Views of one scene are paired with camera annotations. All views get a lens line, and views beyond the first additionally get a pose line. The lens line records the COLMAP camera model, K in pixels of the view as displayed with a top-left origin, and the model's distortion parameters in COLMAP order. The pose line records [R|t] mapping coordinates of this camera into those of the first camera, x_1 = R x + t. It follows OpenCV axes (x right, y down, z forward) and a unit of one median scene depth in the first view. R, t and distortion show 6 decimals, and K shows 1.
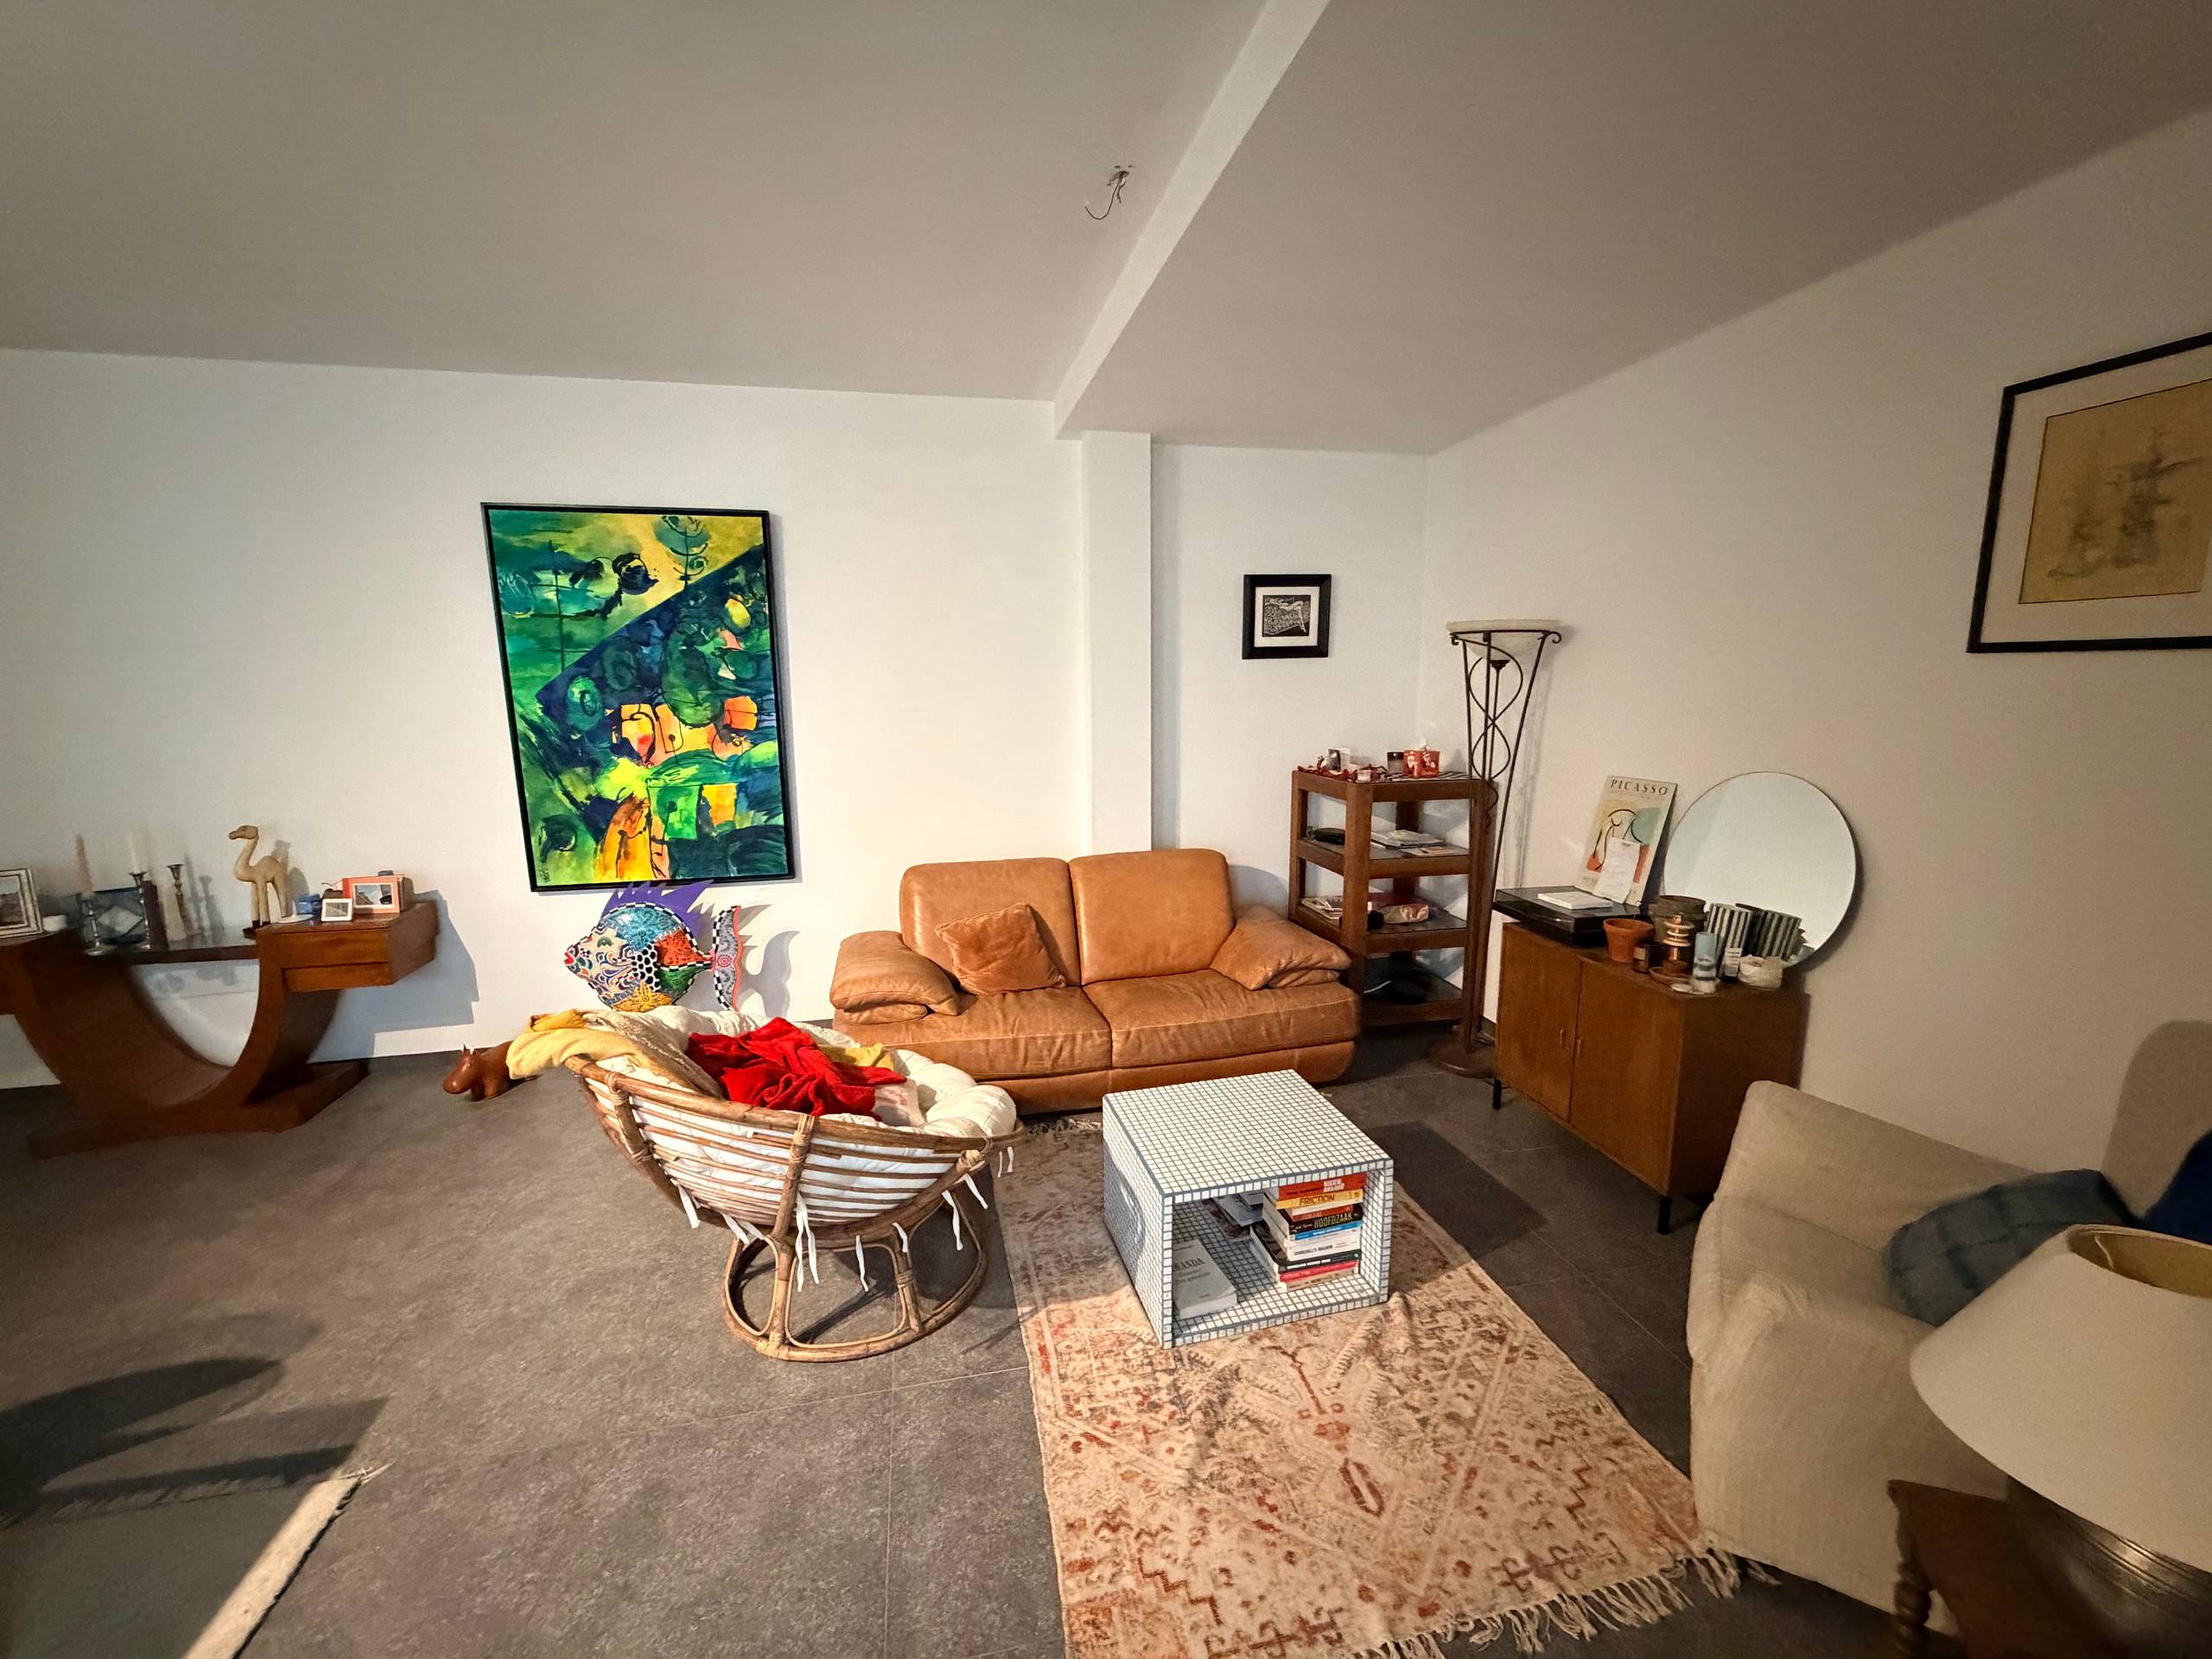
lens RADIAL K [[877.8, 0, 1104.4], [0, 877.8, 832.4], [0, 0, 1]] dist [0.001163, -0.000325]
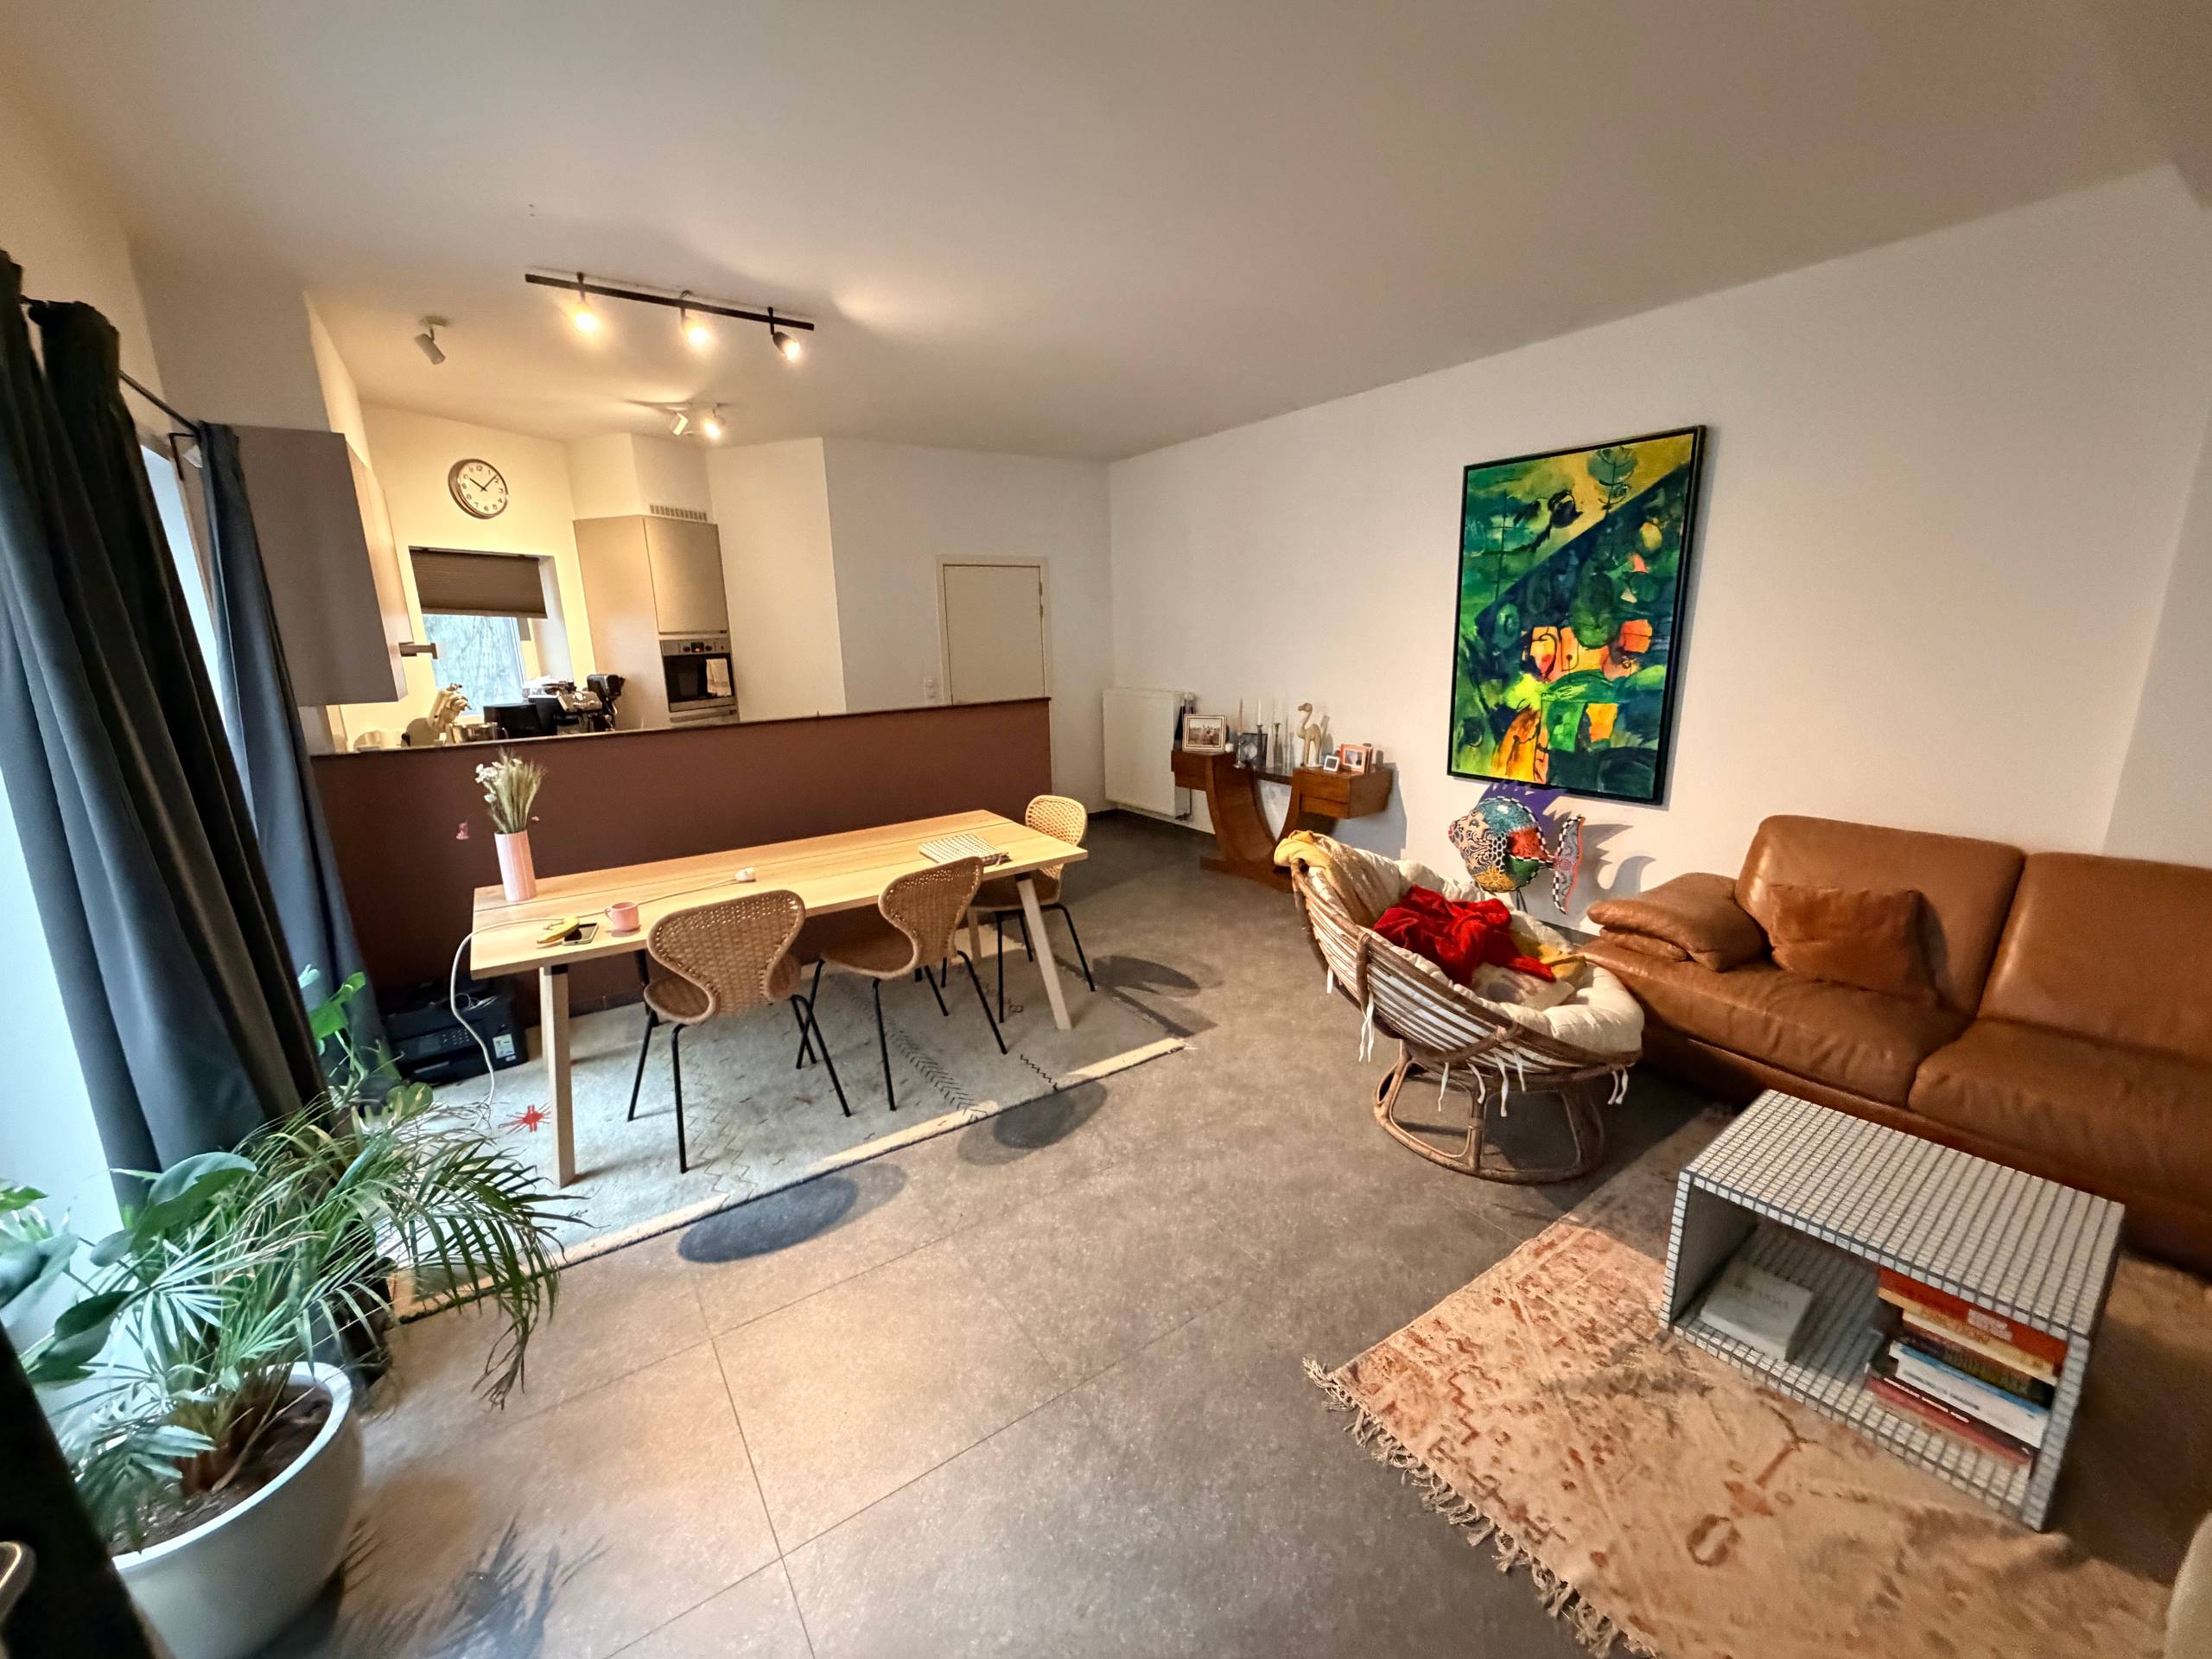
lens RADIAL K [[877.8, 0, 1103.0], [0, 877.8, 830.8], [0, 0, 1]] dist [0.001163, -0.000325]
pose [[0.391739, 0.214172, -0.894802, 0.327418], [-0.133666, 0.975460, 0.174959, -0.010219], [0.910316, 0.051066, 0.410753, 0.021374]]
